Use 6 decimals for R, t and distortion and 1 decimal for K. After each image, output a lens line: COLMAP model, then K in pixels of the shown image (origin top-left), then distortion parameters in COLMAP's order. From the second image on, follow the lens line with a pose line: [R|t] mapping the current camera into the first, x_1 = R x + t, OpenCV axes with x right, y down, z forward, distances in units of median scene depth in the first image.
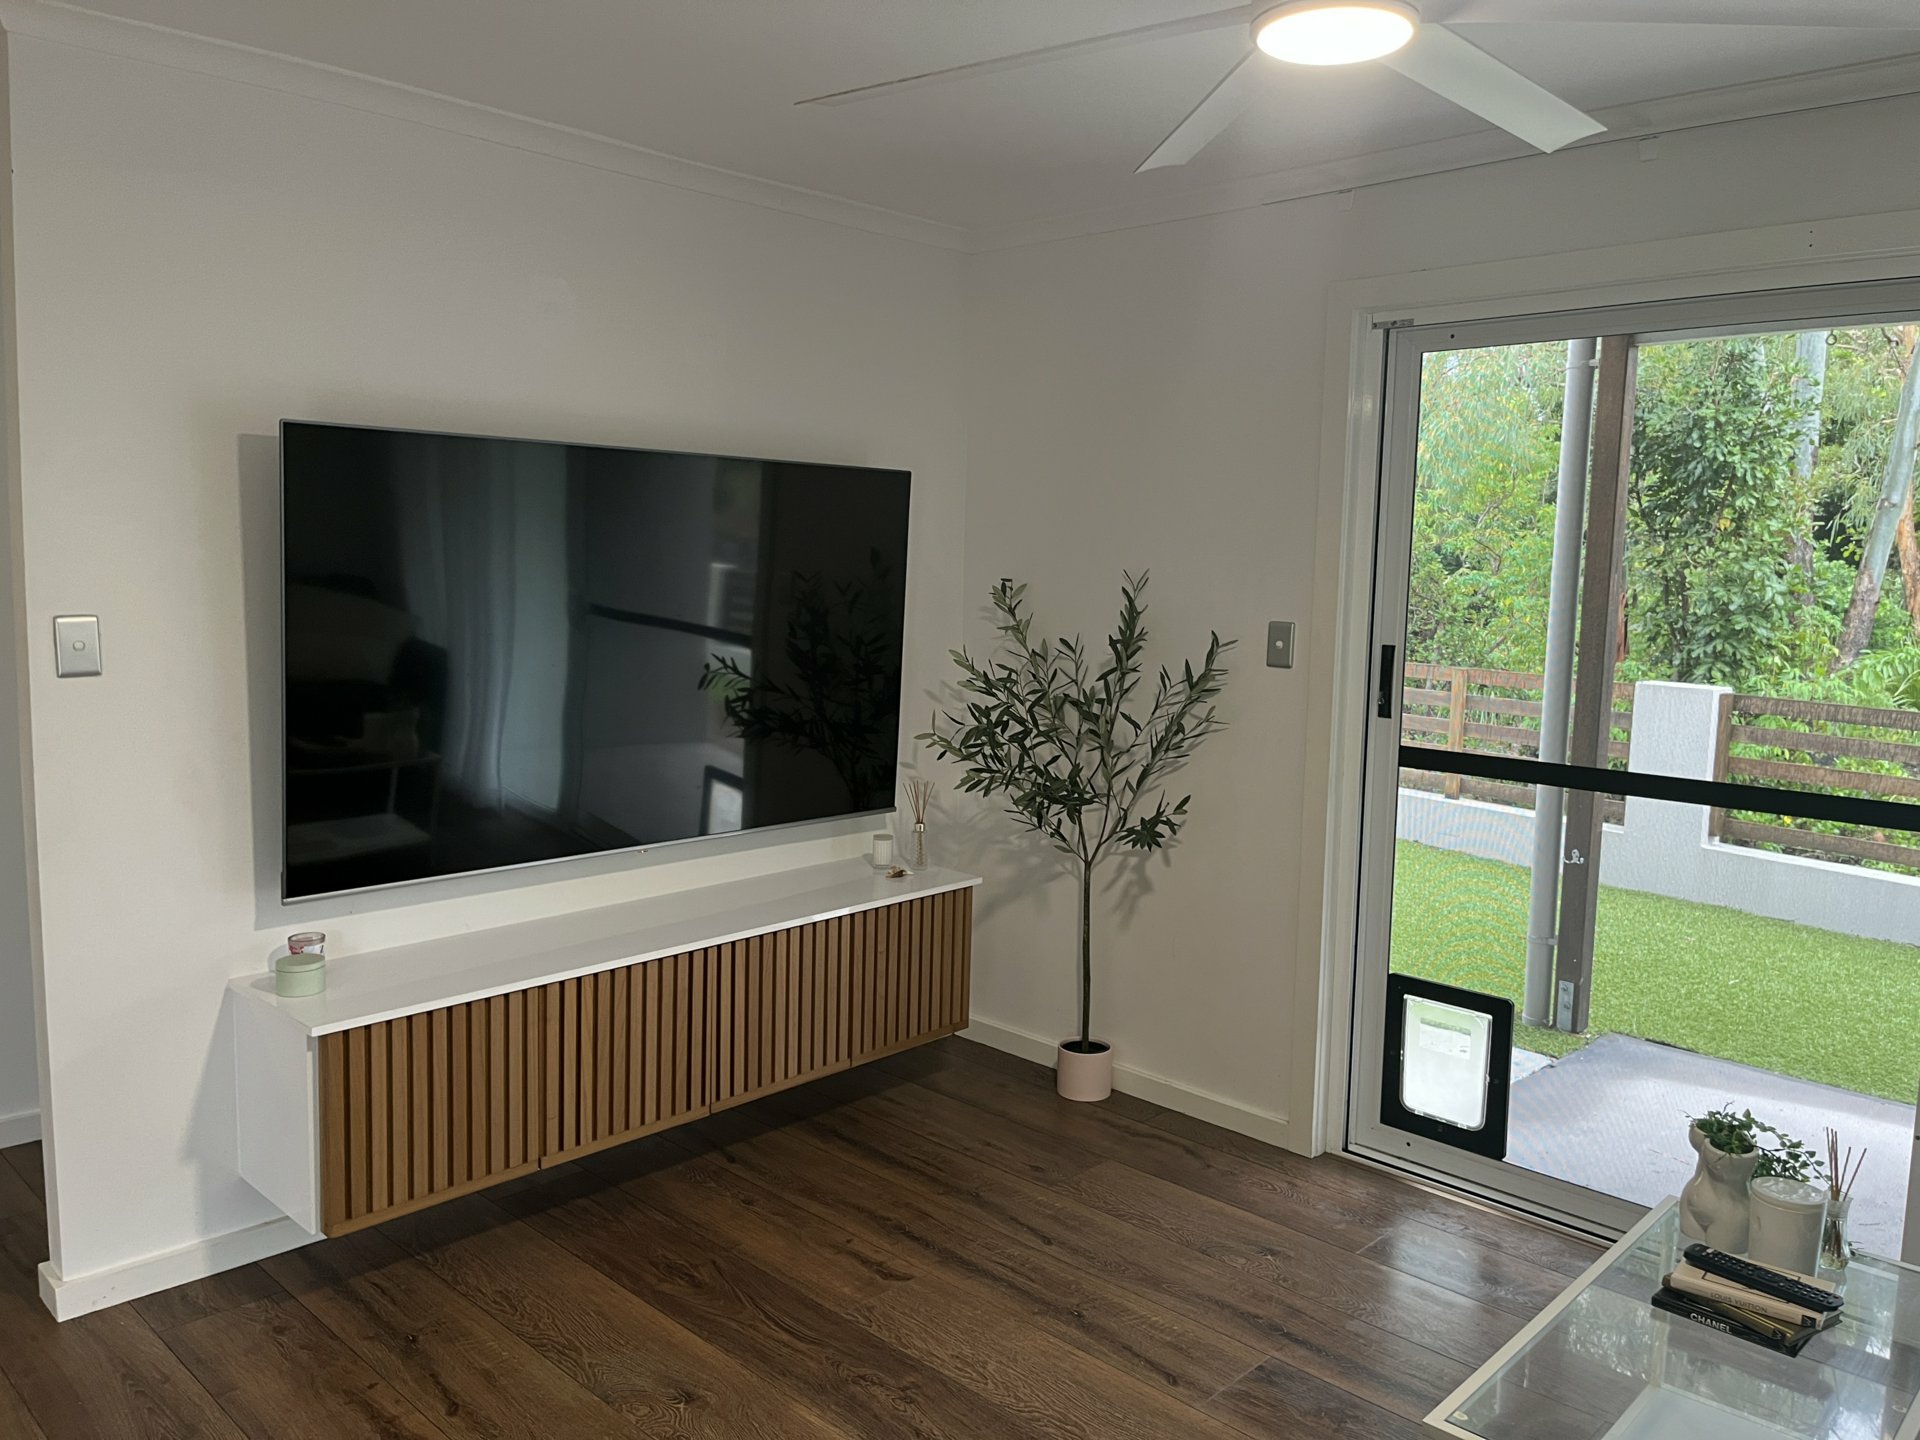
lens RADIAL K [[1461.3, 0, 960.0], [0, 1461.3, 720.0], [0, 0, 1]] dist [0.092565, -0.118998]
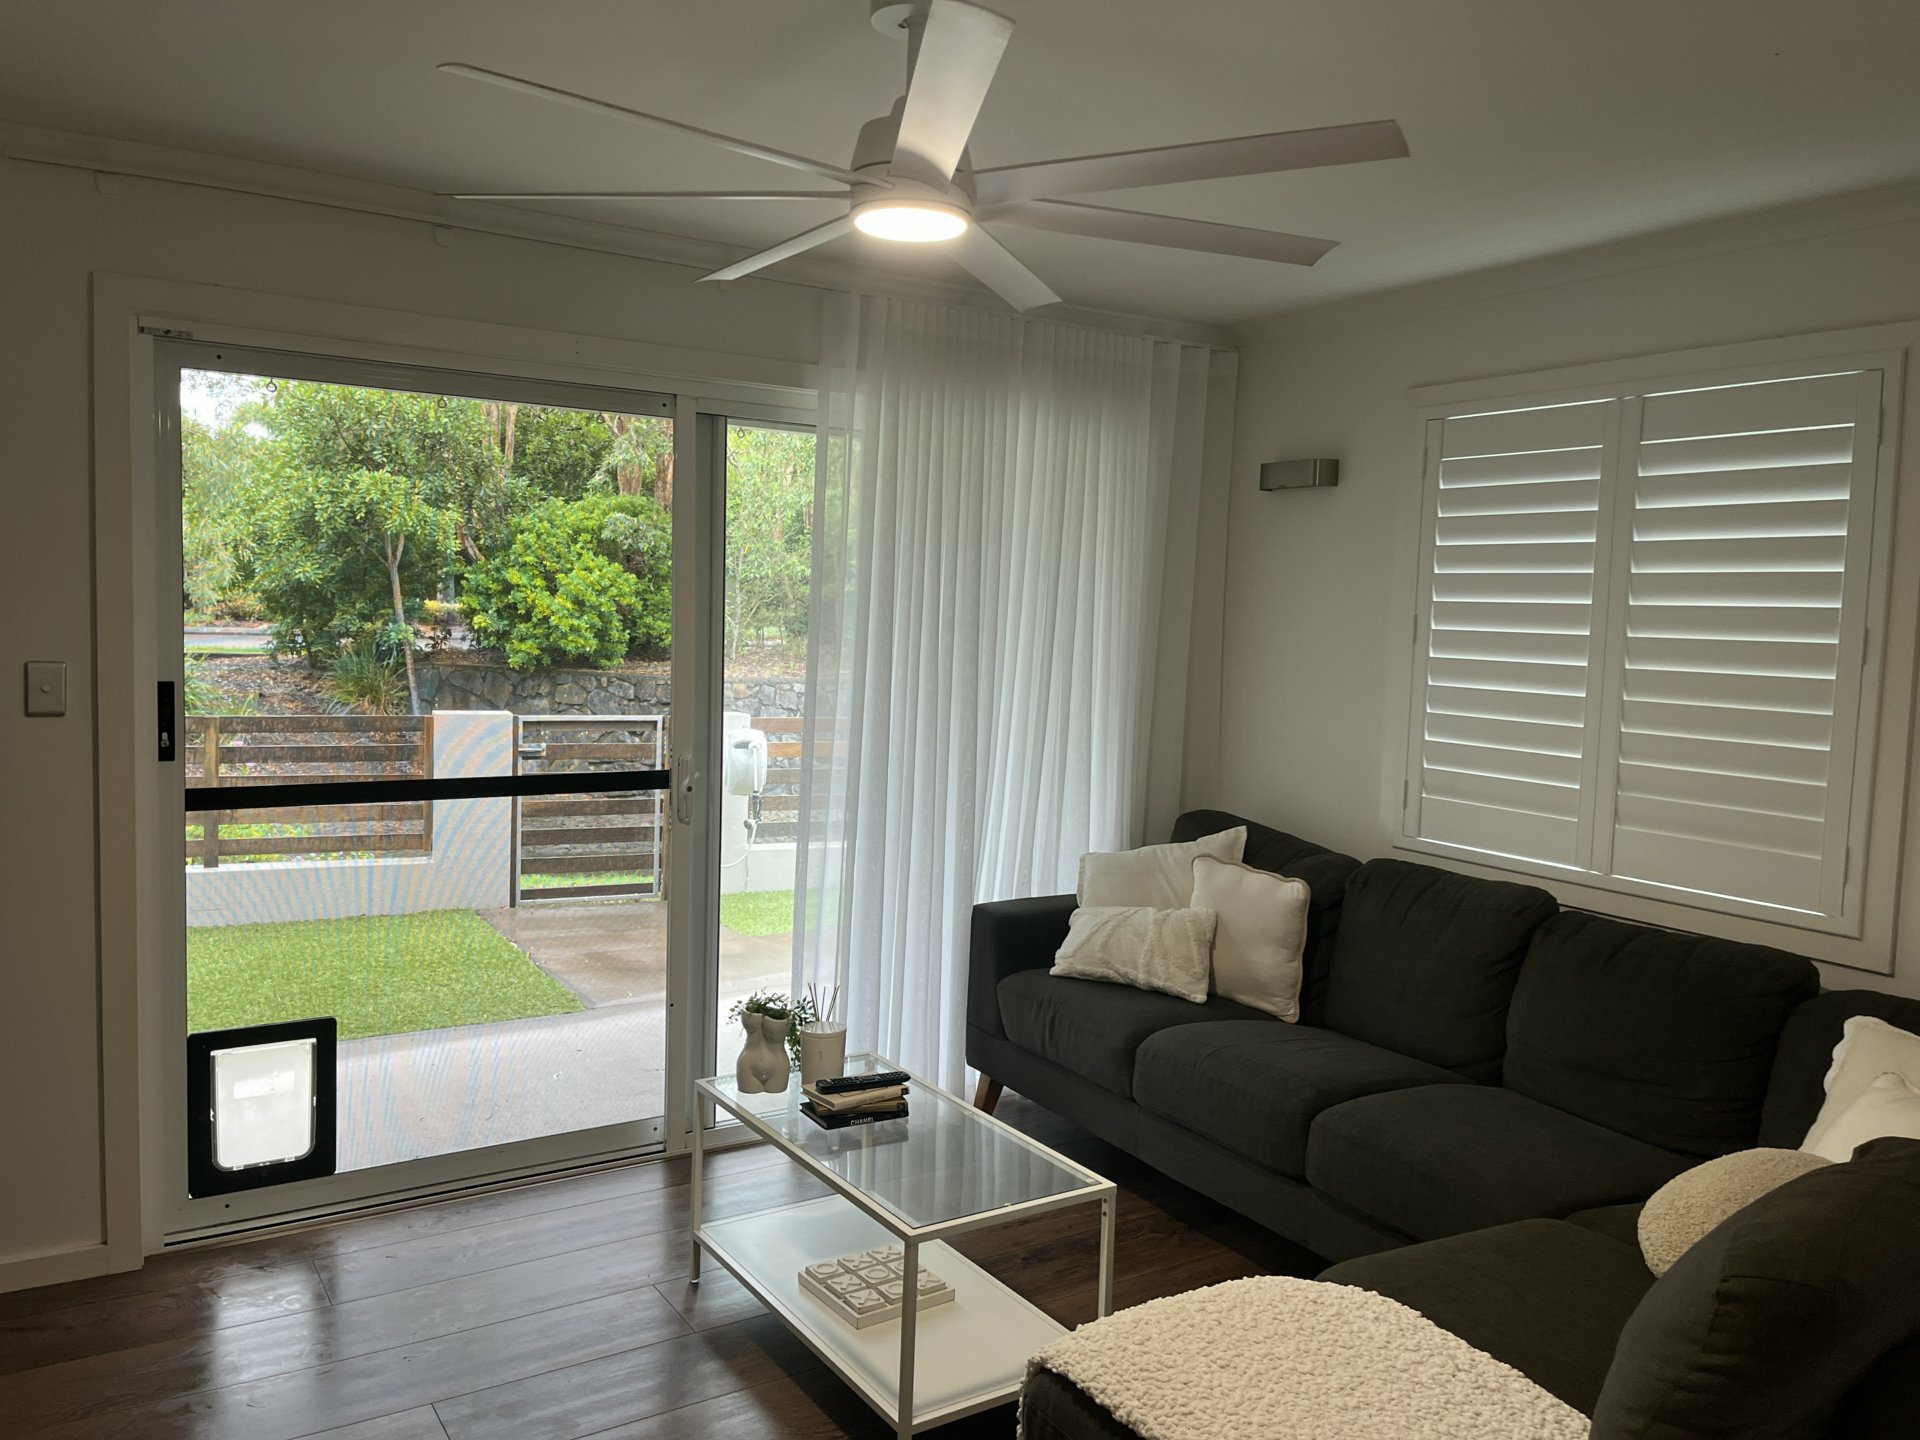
lens RADIAL K [[1461.3, 0, 960.0], [0, 1461.3, 720.0], [0, 0, 1]] dist [0.092565, -0.118998]
pose [[0.225154, -0.089693, 0.970186, -0.505182], [0.083675, 0.993855, 0.072463, -0.053560], [-0.970724, 0.064865, 0.231275, 0.317009]]
